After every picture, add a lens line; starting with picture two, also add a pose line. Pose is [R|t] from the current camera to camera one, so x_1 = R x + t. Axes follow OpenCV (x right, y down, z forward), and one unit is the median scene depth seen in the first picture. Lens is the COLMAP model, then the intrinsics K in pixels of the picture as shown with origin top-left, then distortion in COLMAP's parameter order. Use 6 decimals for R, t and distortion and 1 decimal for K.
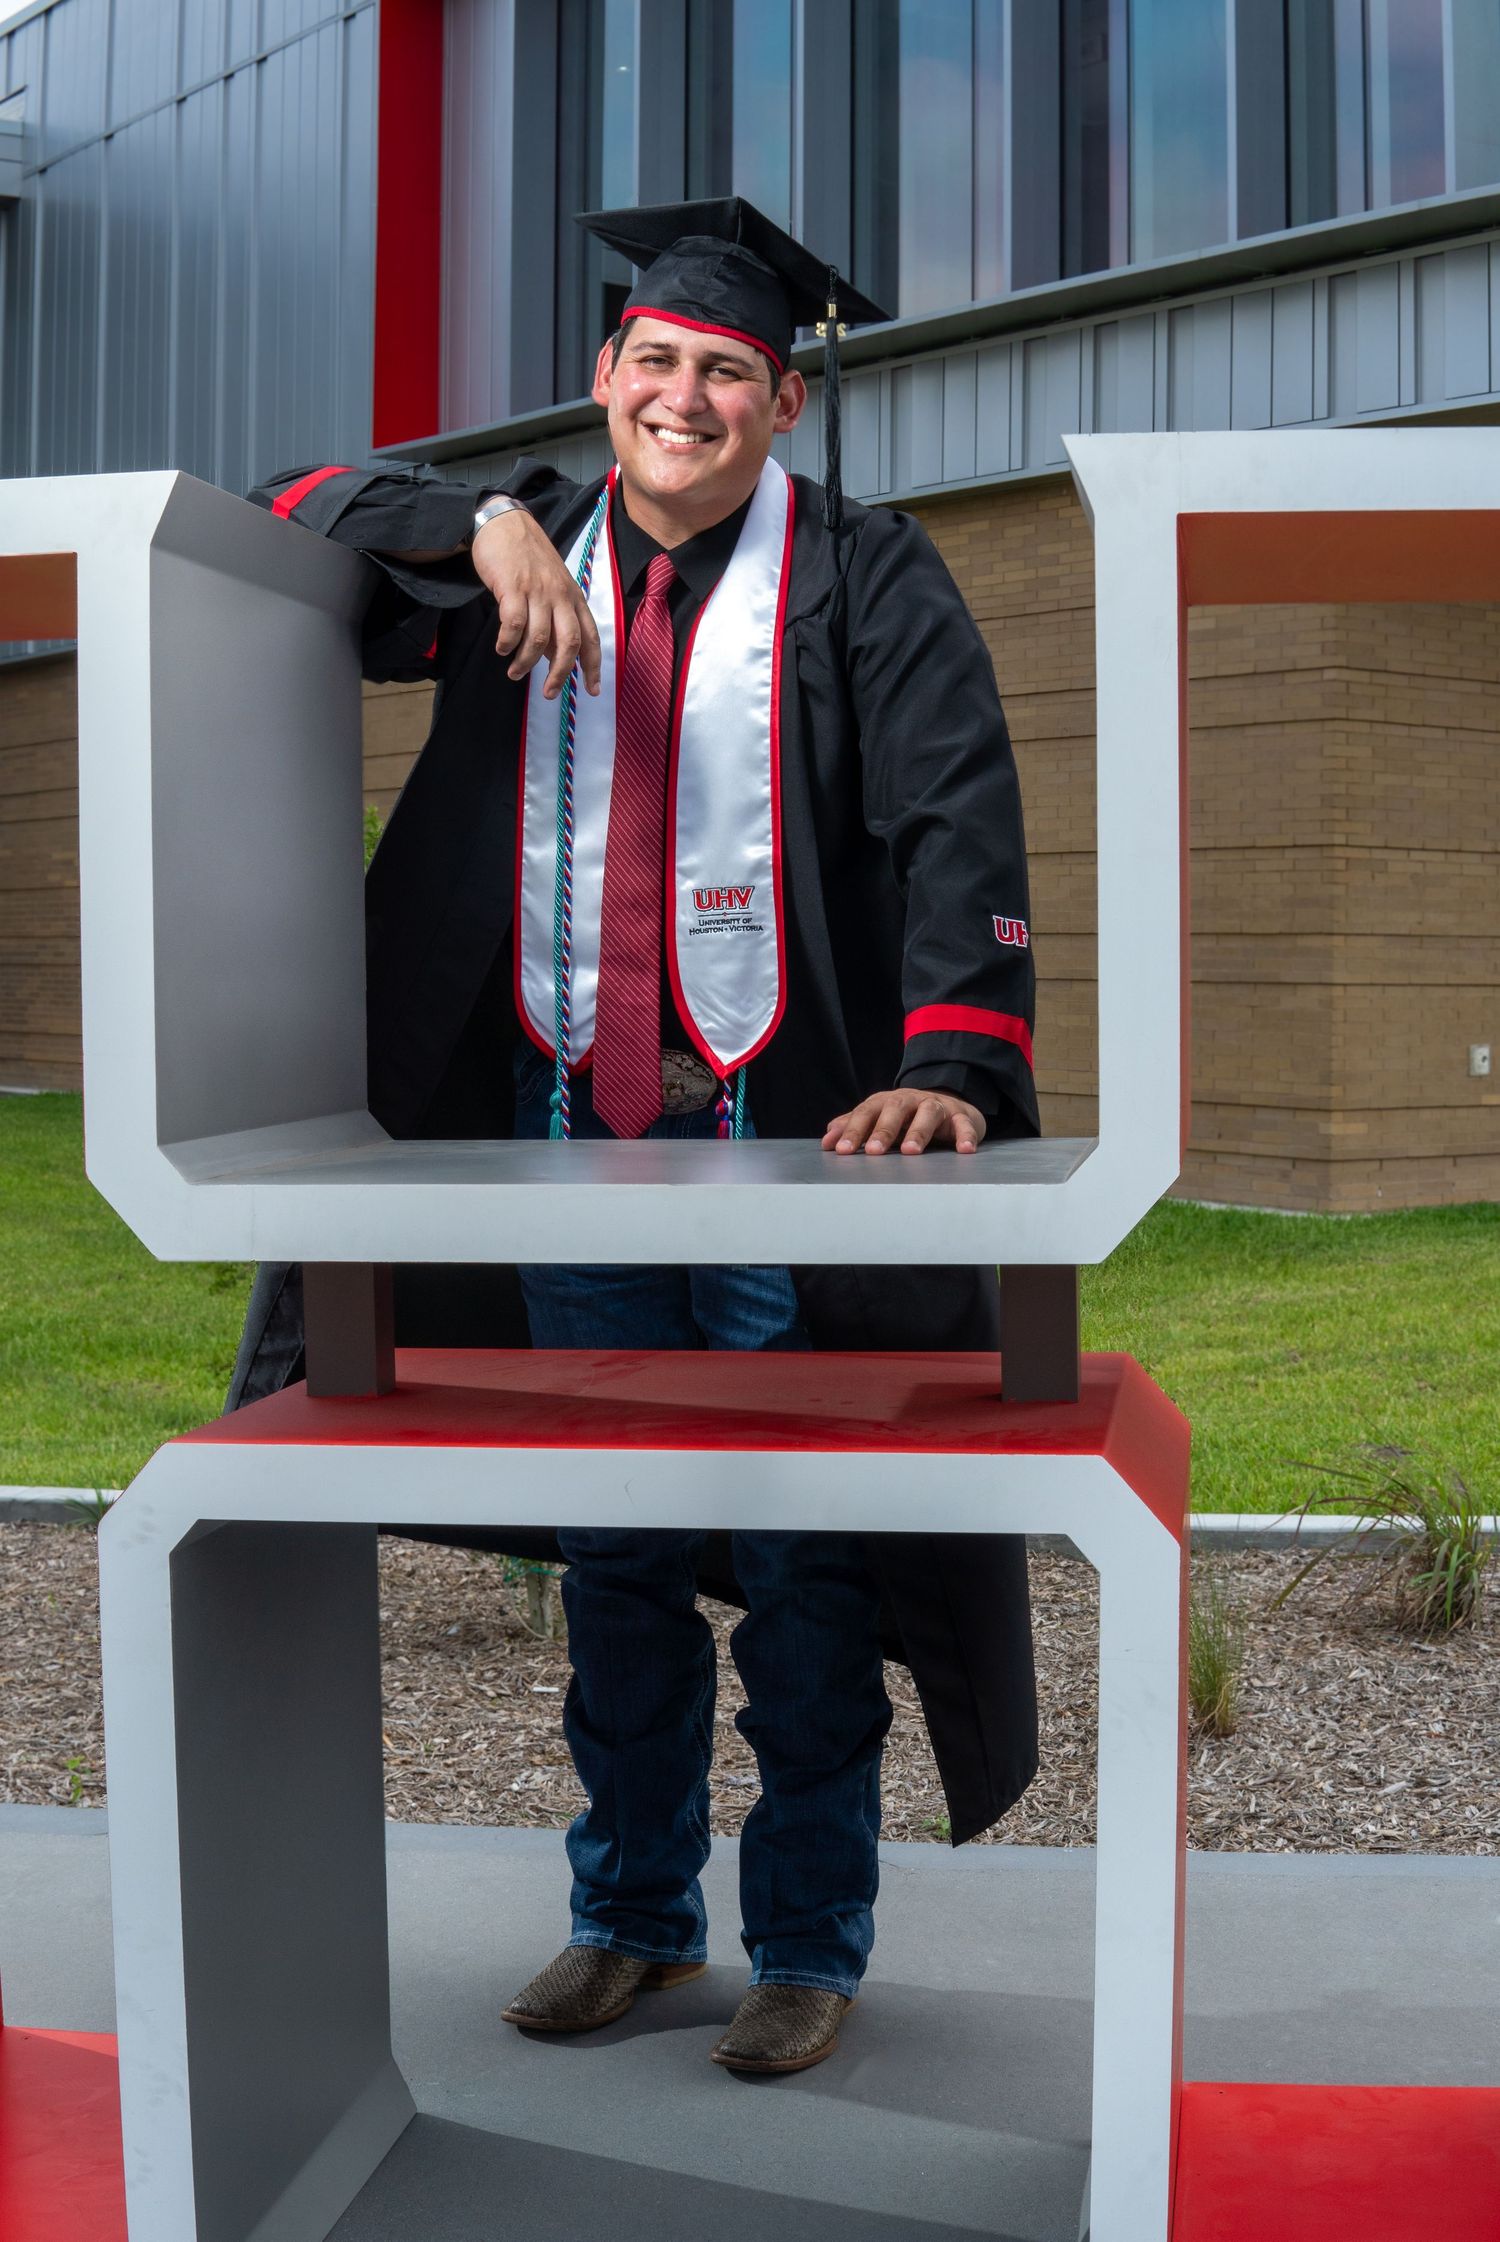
lens RADIAL K [[3152.8, 0, 750.0], [0, 3152.8, 1121.0], [0, 0, 1]] dist [-0.146915, -0.238818]
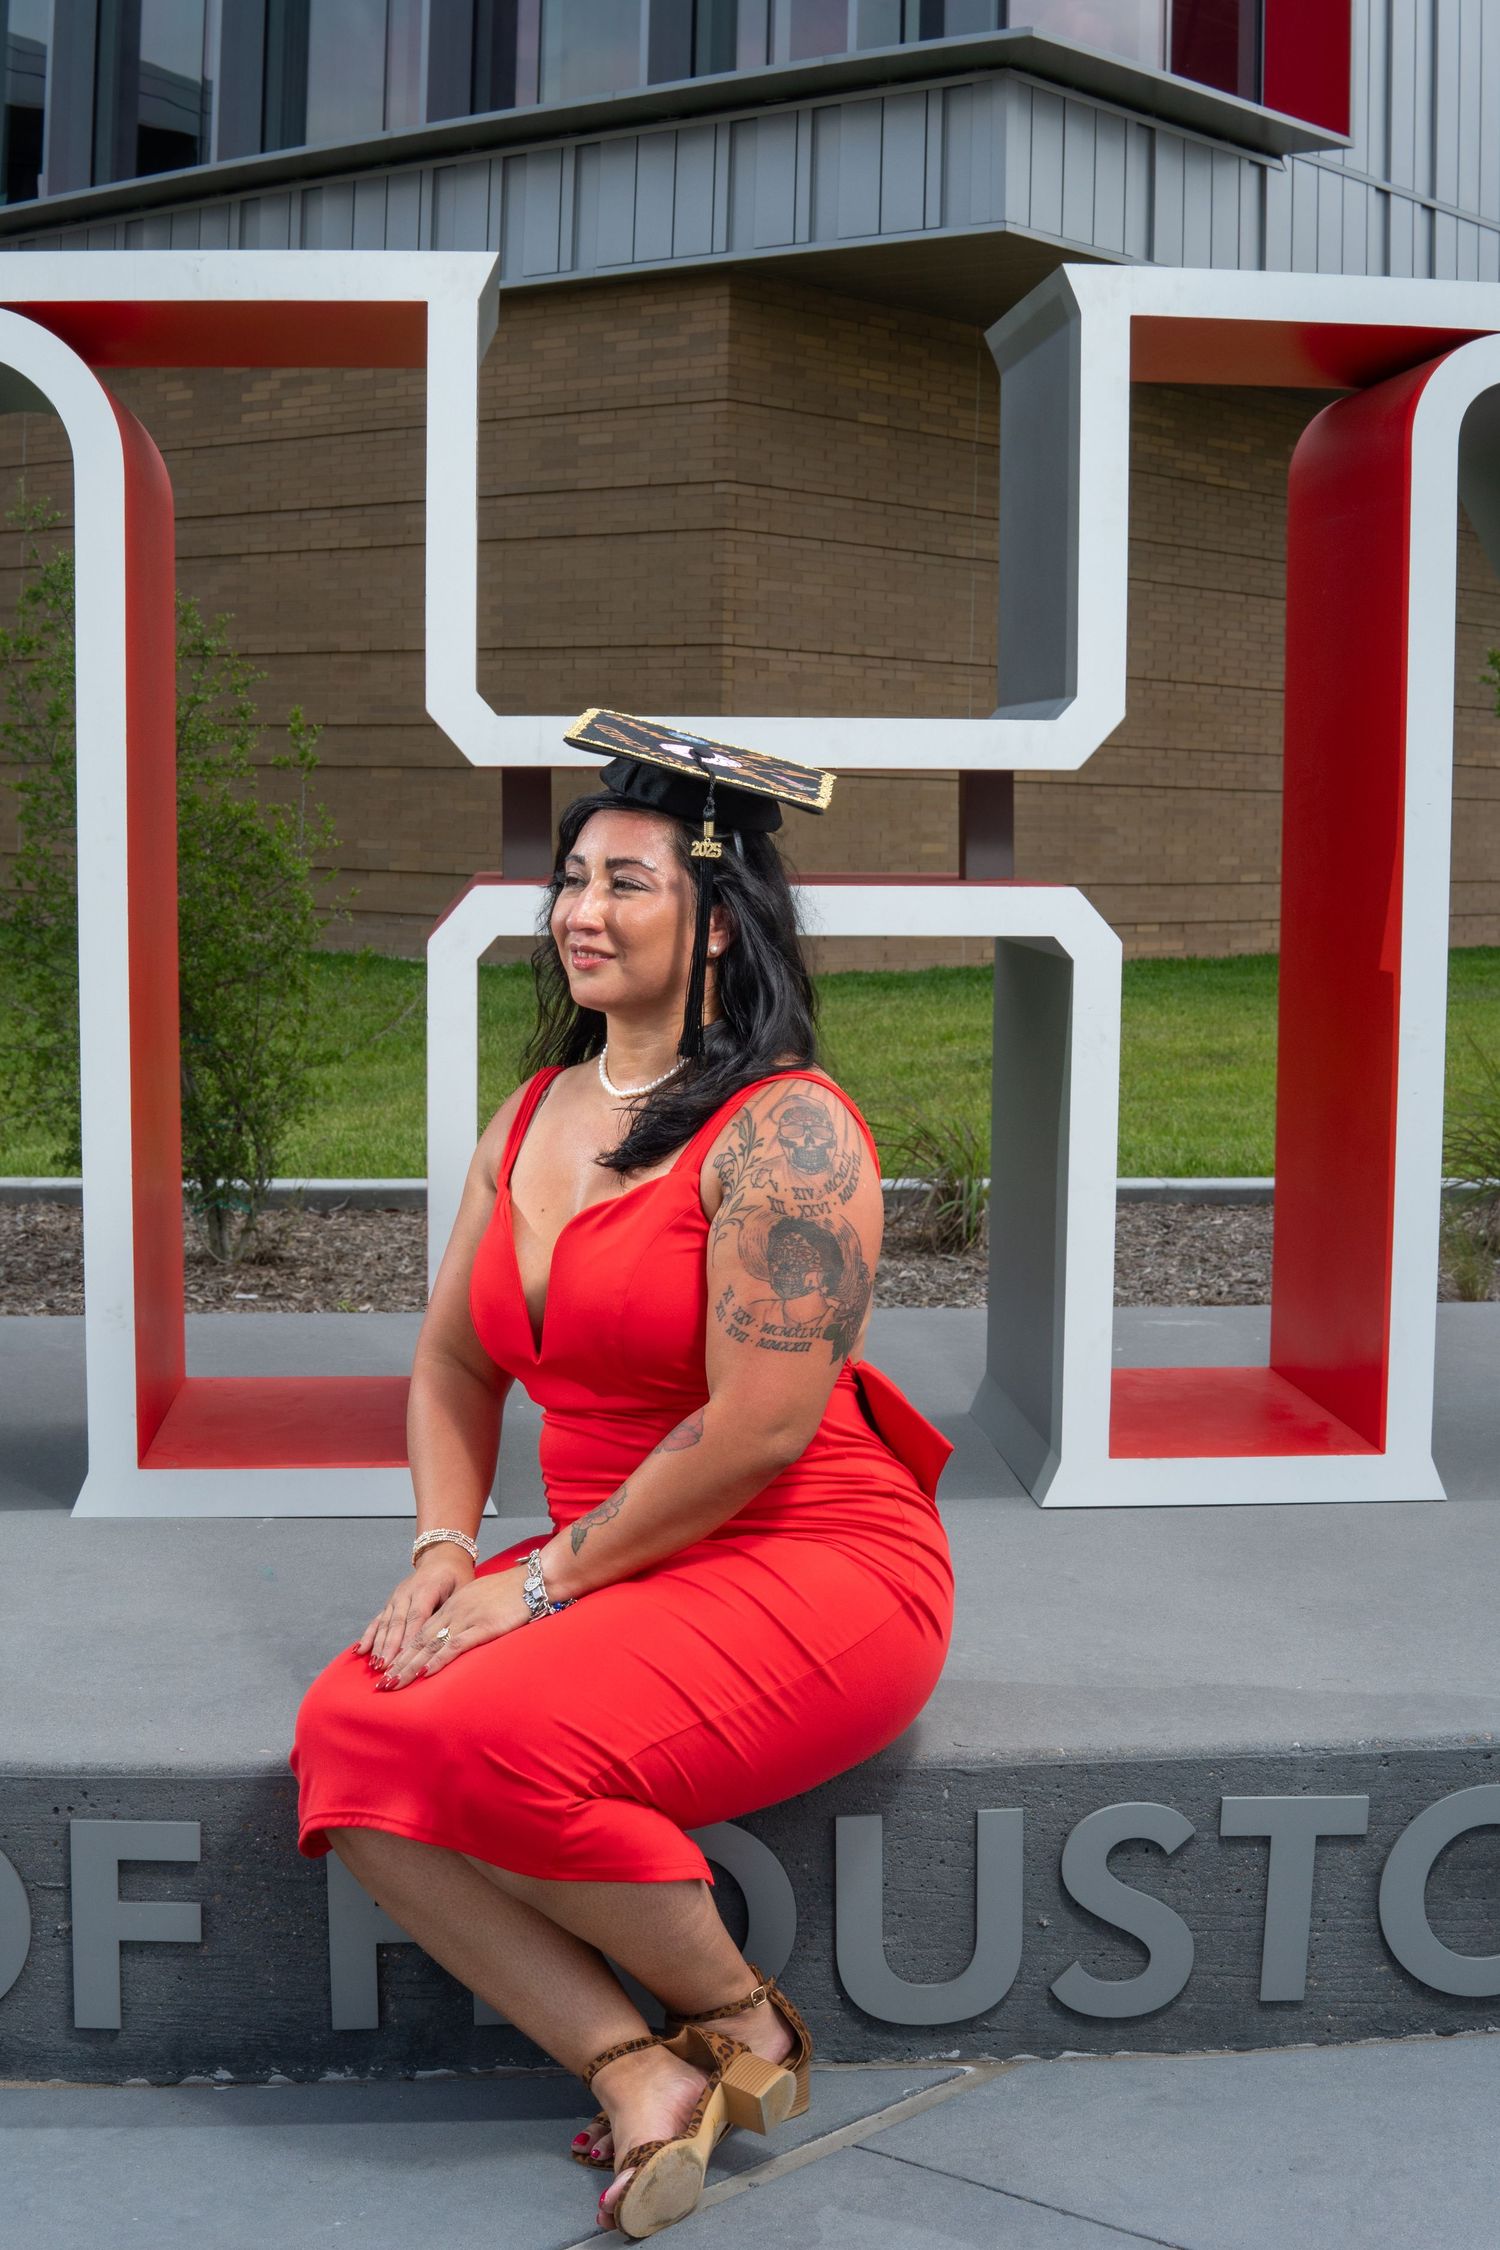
lens RADIAL K [[3164.1, 0, 750.0], [0, 3164.1, 1125.0], [0, 0, 1]] dist [-0.146915, -0.238818]
pose [[0.972359, -0.008922, 0.233318, -0.062264], [-0.003729, 0.998549, 0.053726, 0.020227], [-0.233459, -0.053111, 0.970915, -0.080148]]
